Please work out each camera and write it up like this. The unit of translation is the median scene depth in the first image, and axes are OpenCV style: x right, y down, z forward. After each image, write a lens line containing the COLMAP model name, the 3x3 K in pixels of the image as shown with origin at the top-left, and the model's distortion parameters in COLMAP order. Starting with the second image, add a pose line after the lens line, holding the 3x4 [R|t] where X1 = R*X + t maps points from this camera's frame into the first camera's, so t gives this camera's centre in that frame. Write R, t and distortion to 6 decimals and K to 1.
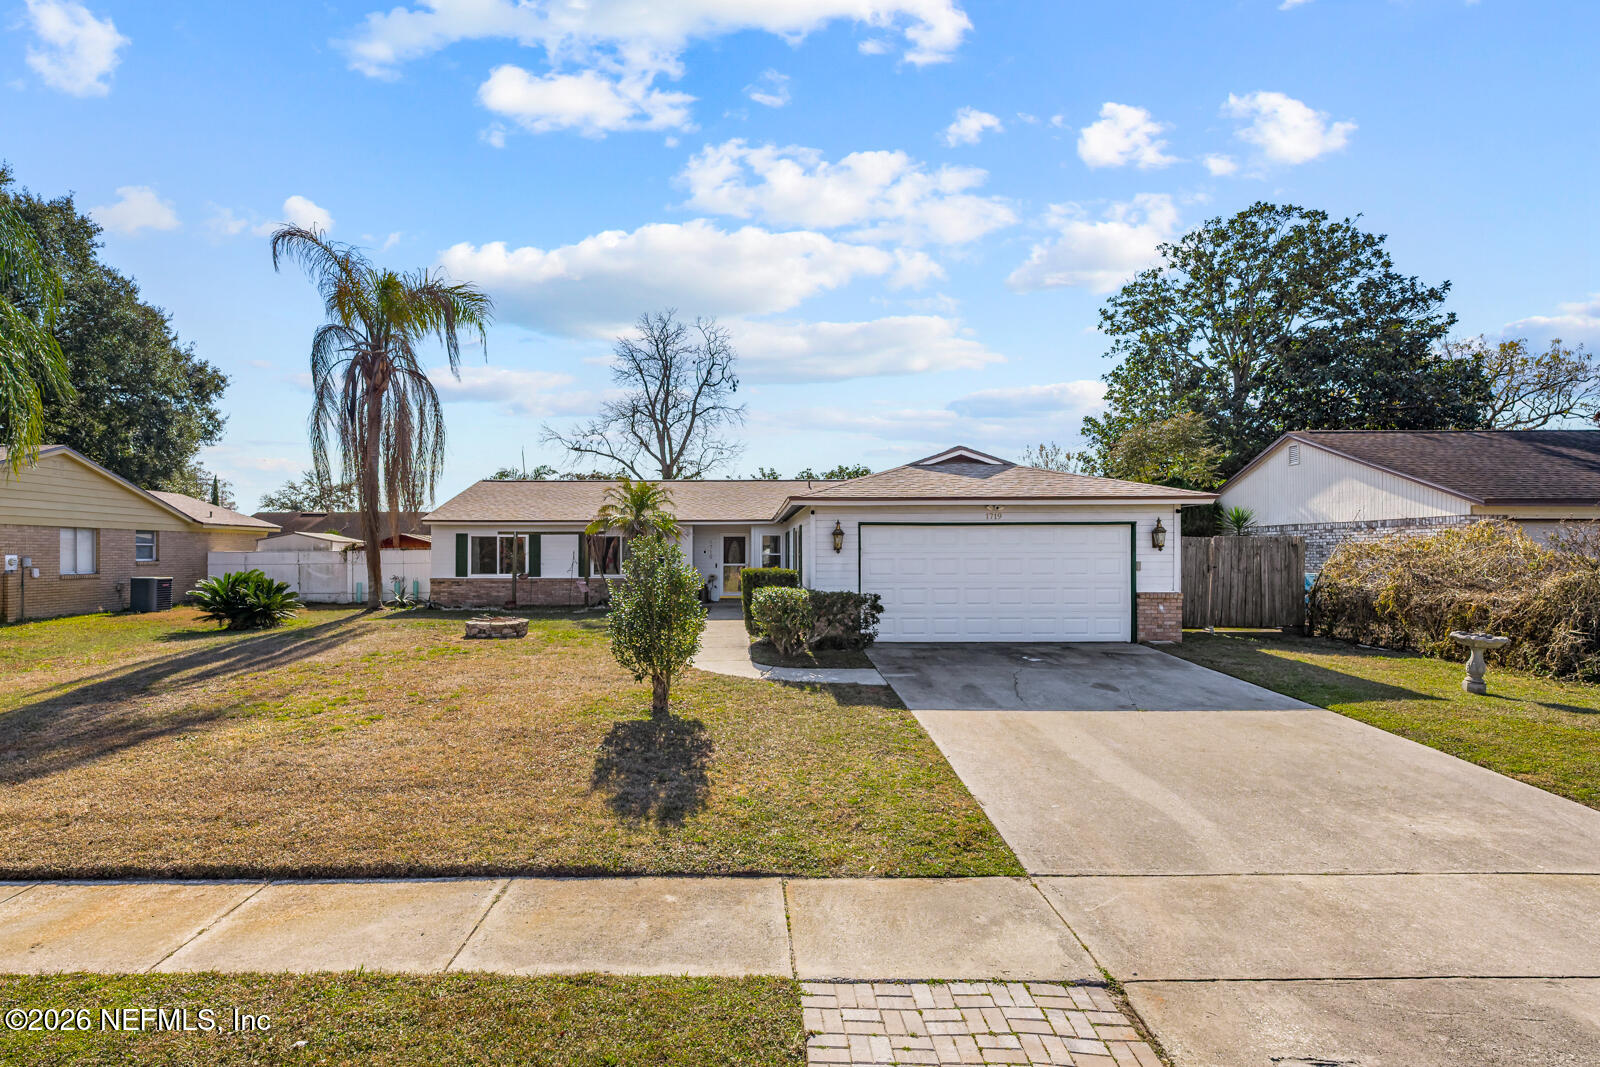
lens RADIAL K [[735.0, 0, 752.8], [0, 735.0, 590.1], [0, 0, 1]] dist [-0.002892, 0.002676]
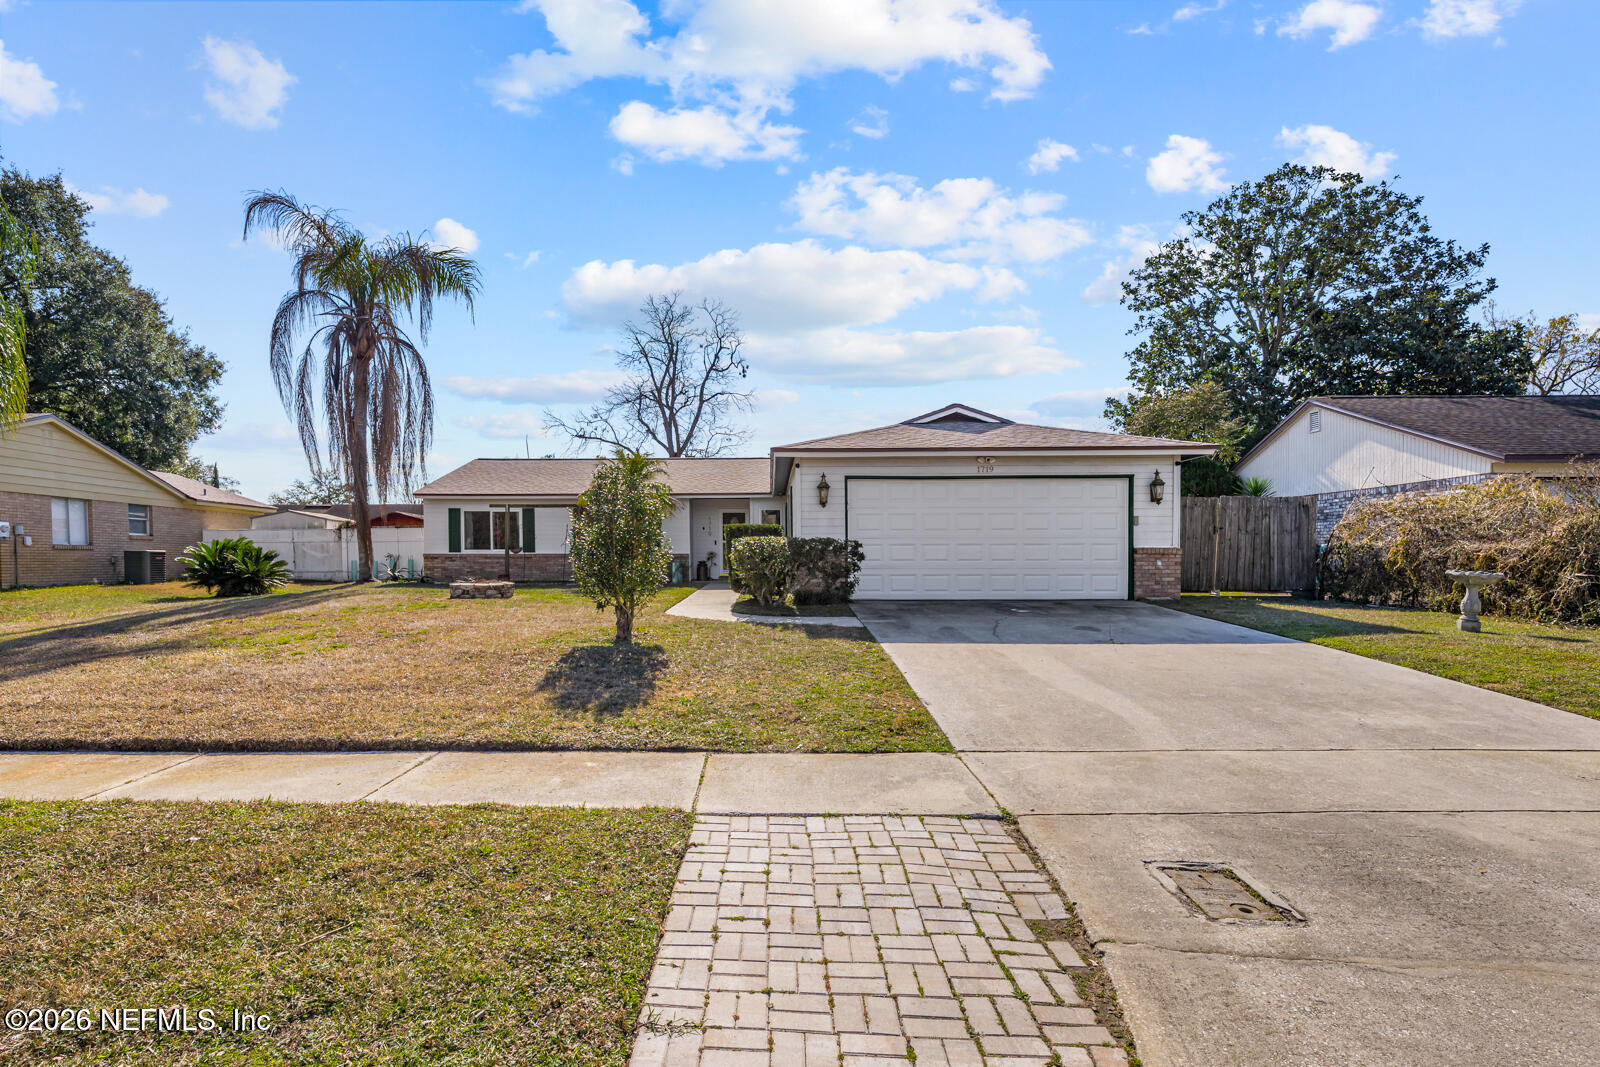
lens RADIAL K [[758.9, 0, 757.8], [0, 758.9, 614.3], [0, 0, 1]] dist [-0.005996, 0.001469]
pose [[0.999760, 0.000249, -0.021898, 0.038652], [0.000226, 0.999765, 0.021669, 0.053529], [0.021898, -0.021669, 0.999525, -0.007814]]
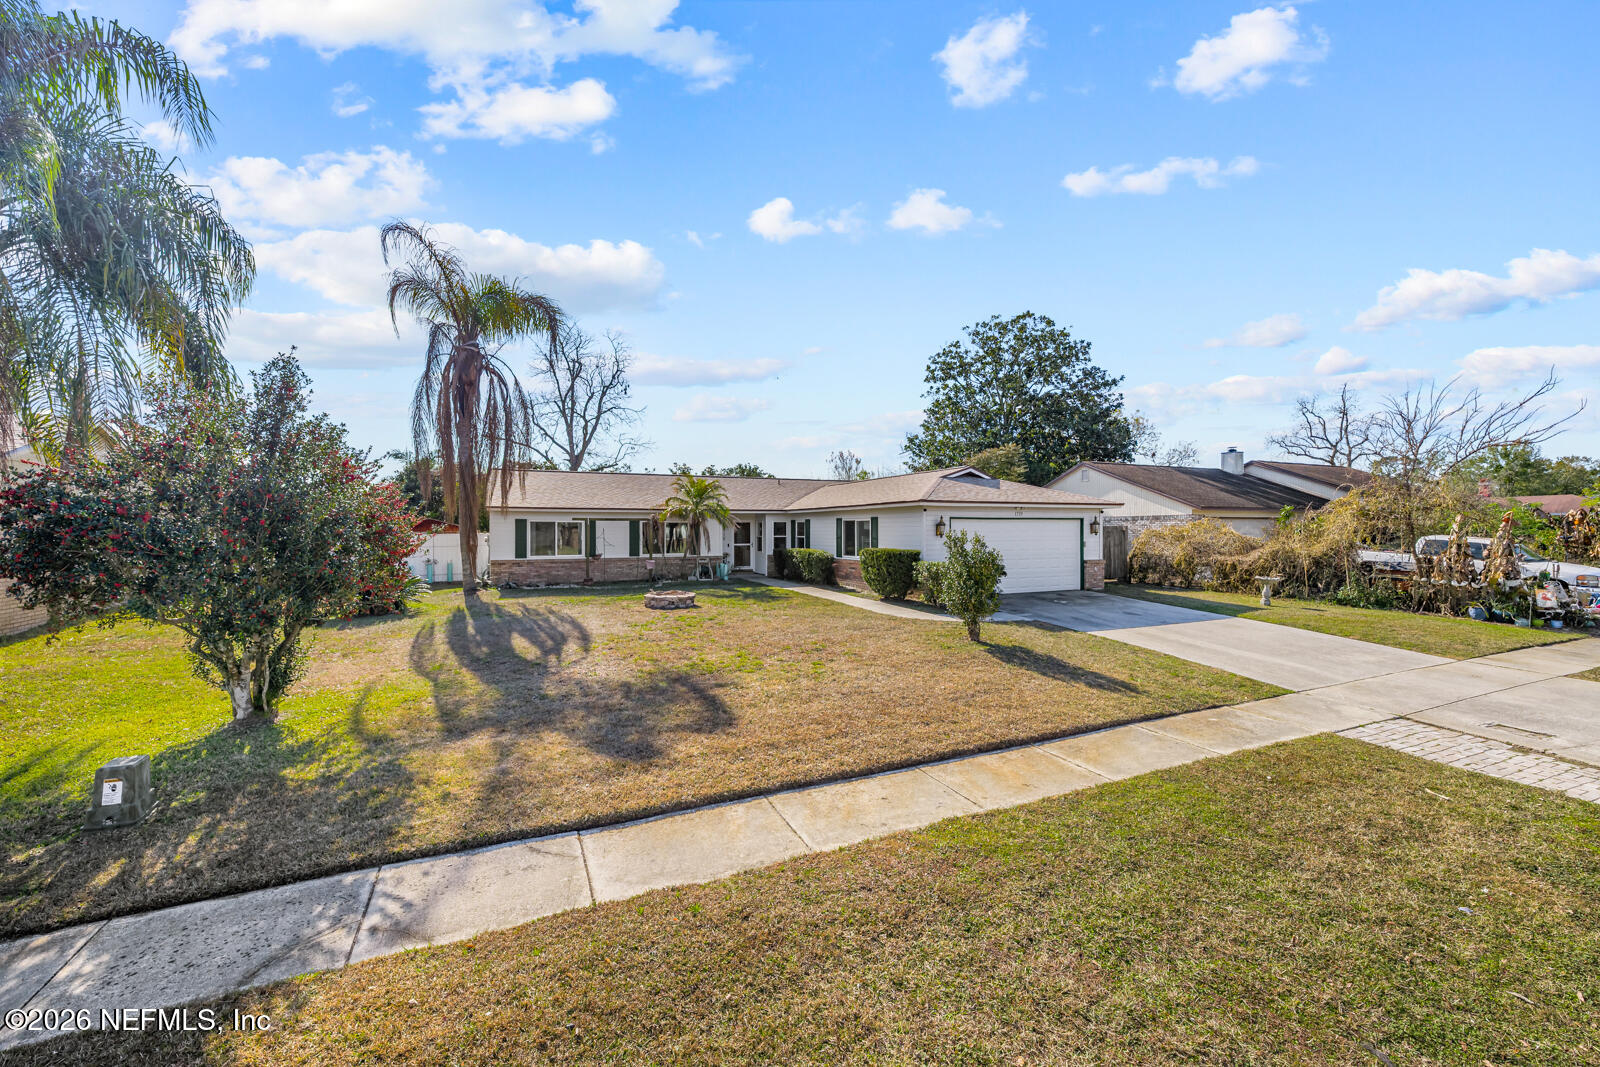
lens RADIAL K [[622.3, 0, 806.9], [0, 622.3, 556.9], [0, 0, 1]] dist [0.004014, 0.000040]
pose [[0.909199, -0.017733, 0.415984, -0.493110], [0.021902, 0.999746, -0.005253, -0.007605], [-0.415785, 0.013887, 0.909357, -0.017909]]
